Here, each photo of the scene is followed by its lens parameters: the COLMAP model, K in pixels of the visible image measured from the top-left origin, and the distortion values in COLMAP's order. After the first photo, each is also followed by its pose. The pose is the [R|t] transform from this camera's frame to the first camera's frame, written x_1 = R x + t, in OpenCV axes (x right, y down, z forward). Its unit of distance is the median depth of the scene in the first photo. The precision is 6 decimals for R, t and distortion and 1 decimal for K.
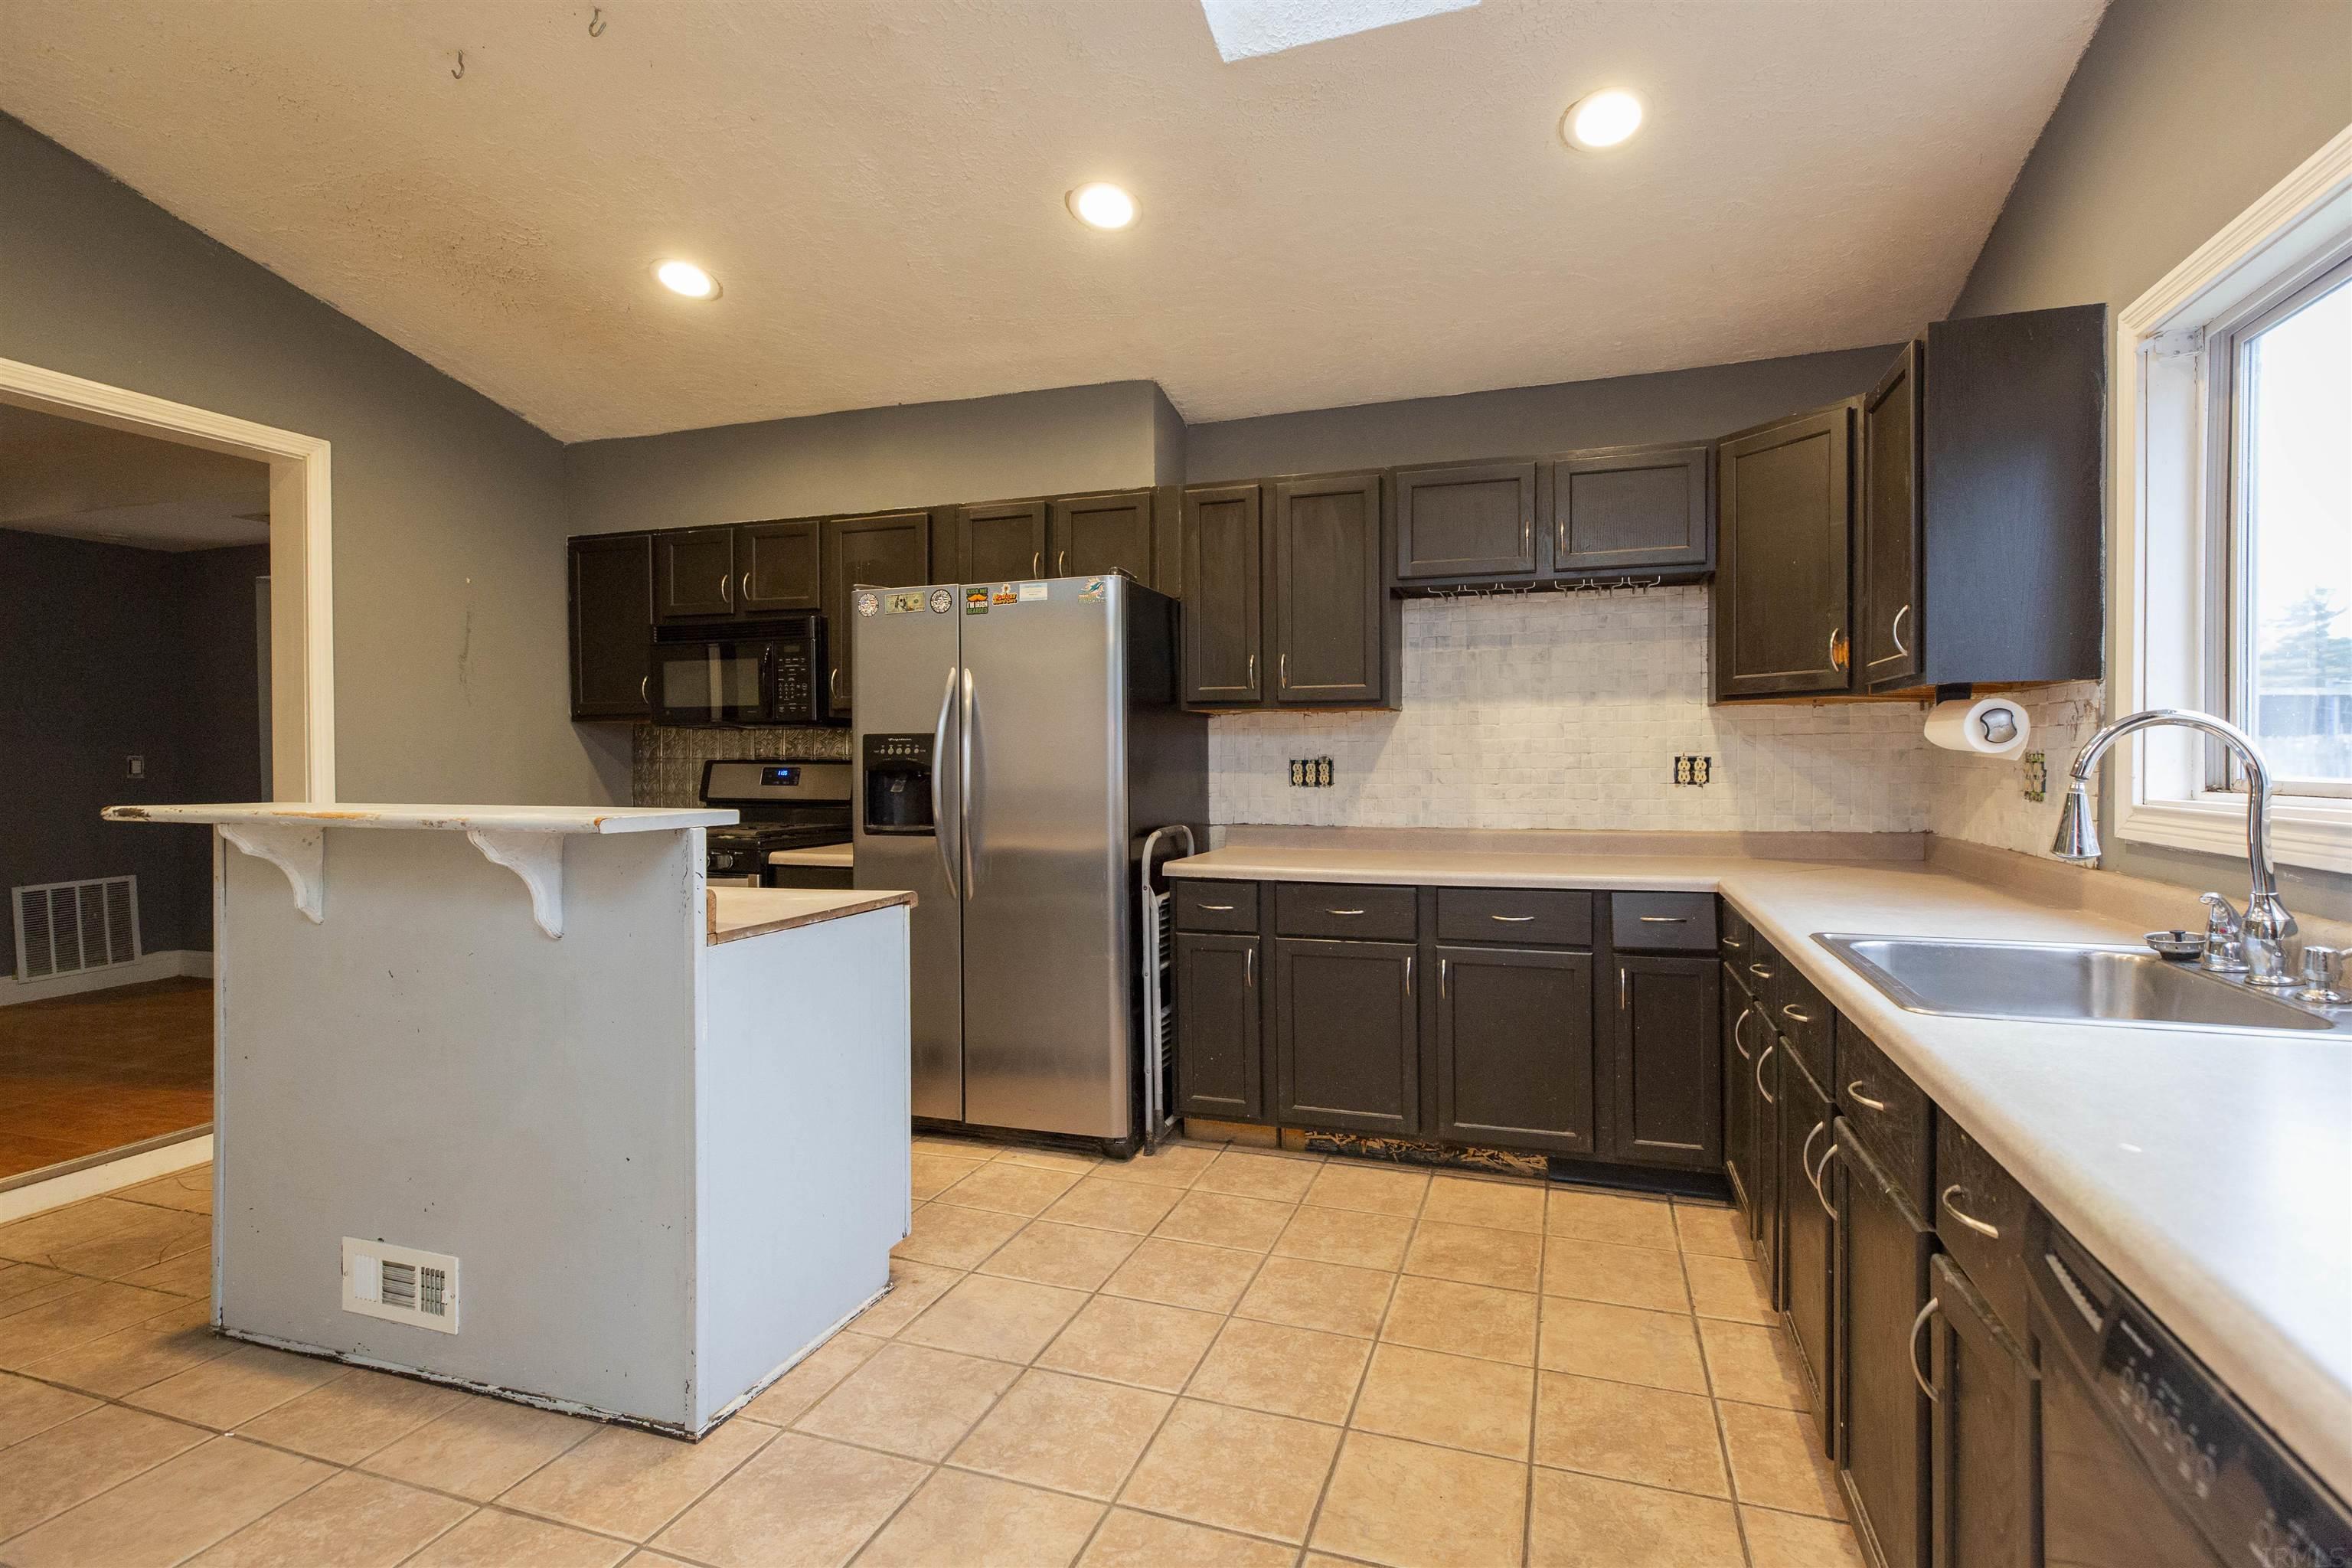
lens RADIAL K [[1042.1, 0, 1173.6], [0, 1042.1, 774.2], [0, 0, 1]] dist [-0.000767, 0.000418]
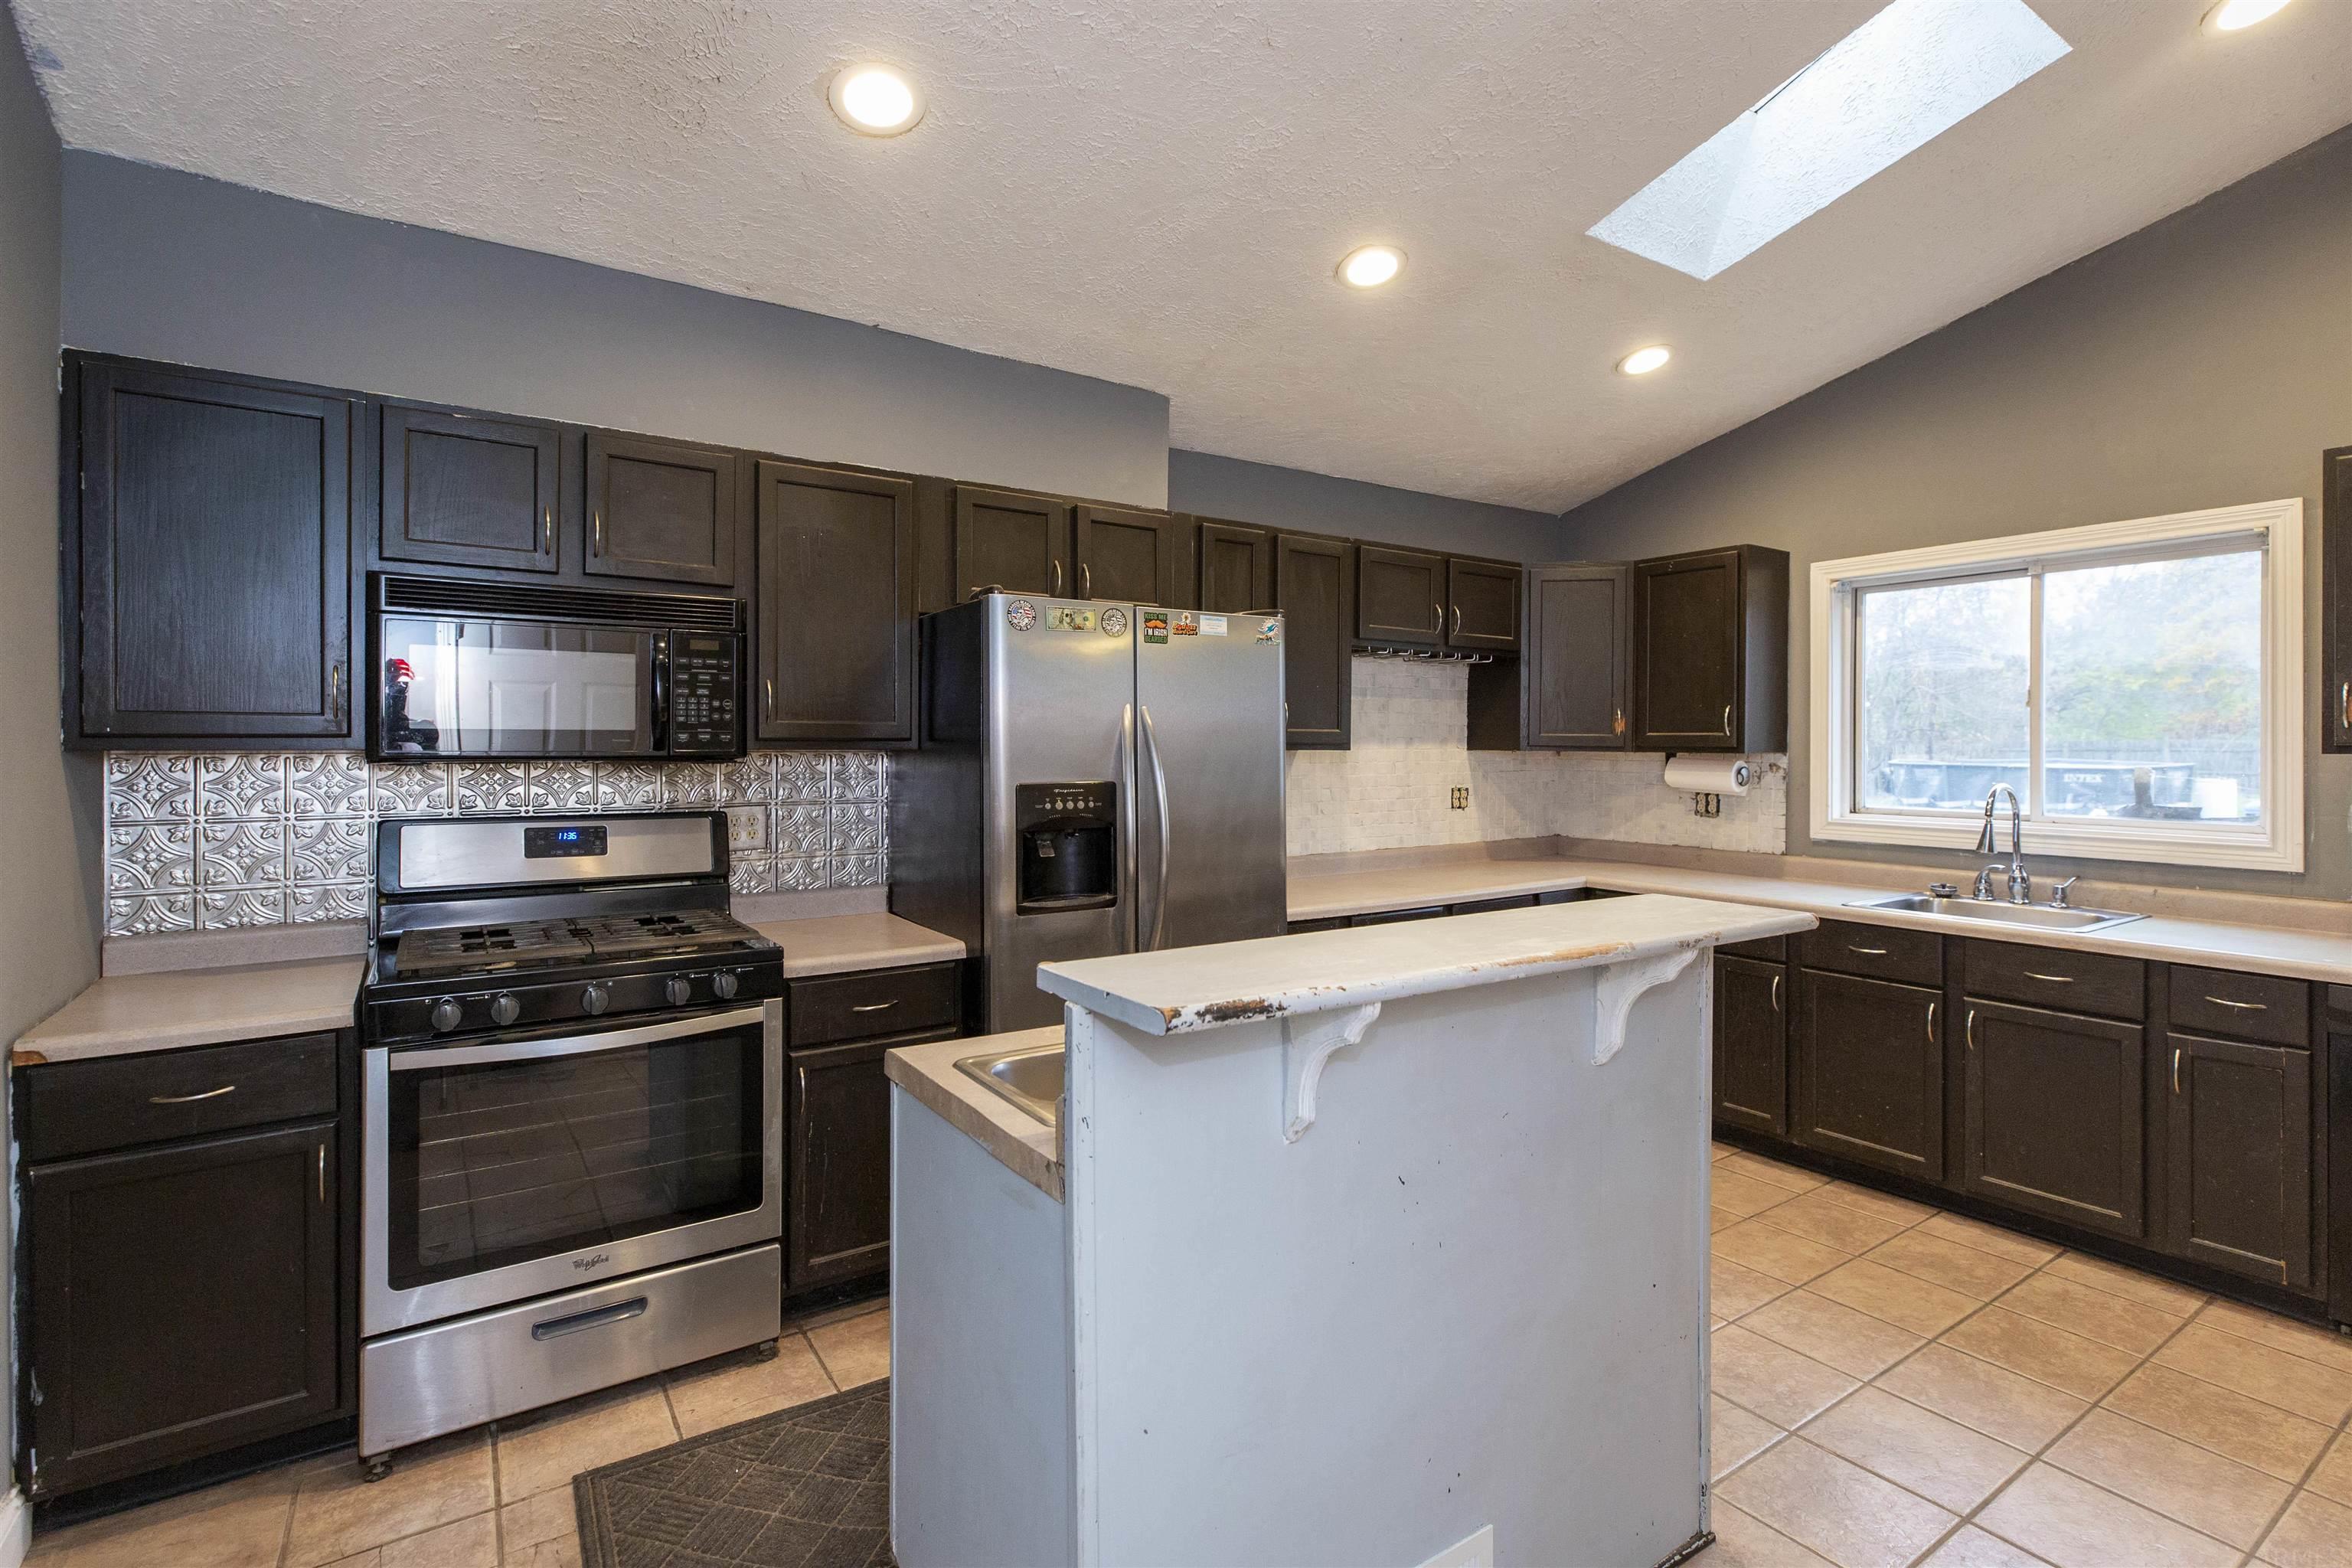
lens RADIAL K [[1109.3, 0, 1184.0], [0, 1109.3, 763.8], [0, 0, 1]] dist [-0.004926, -0.000462]
pose [[0.620568, -0.005292, 0.784135, -0.858974], [0.008435, 0.999964, 0.000074, -0.052304], [-0.784107, 0.006568, 0.620591, 0.401198]]
